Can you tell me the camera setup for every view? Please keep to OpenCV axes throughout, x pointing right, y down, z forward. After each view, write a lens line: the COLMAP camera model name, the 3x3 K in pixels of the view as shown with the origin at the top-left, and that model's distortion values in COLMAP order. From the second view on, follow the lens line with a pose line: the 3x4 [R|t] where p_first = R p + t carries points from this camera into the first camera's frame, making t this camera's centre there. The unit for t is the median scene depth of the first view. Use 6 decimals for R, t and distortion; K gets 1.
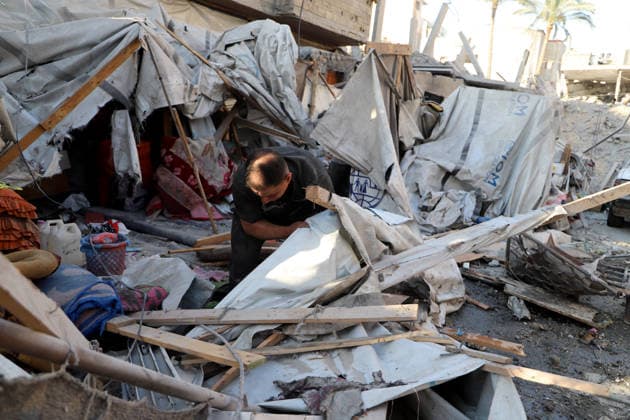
lens RADIAL K [[433.3, 0, 316.6], [0, 433.3, 210.5], [0, 0, 1]] dist [0.001631, -0.000530]
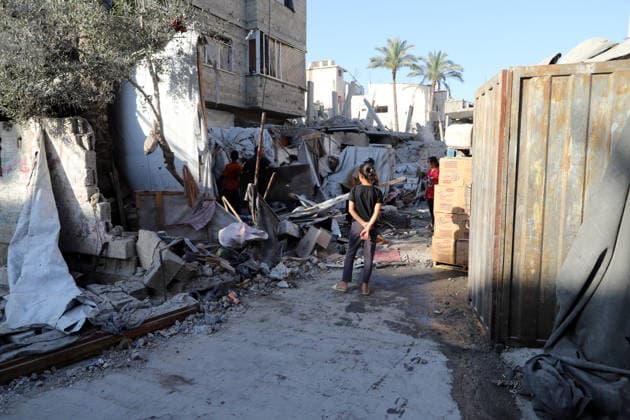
lens RADIAL K [[433.3, 0, 314.4], [0, 433.3, 210.3], [0, 0, 1]] dist [0.001631, -0.000530]
pose [[0.989746, -0.105316, 0.096496, -0.039157], [0.113419, 0.990098, -0.082722, 0.103457], [-0.086829, 0.092819, 0.991890, -0.606672]]
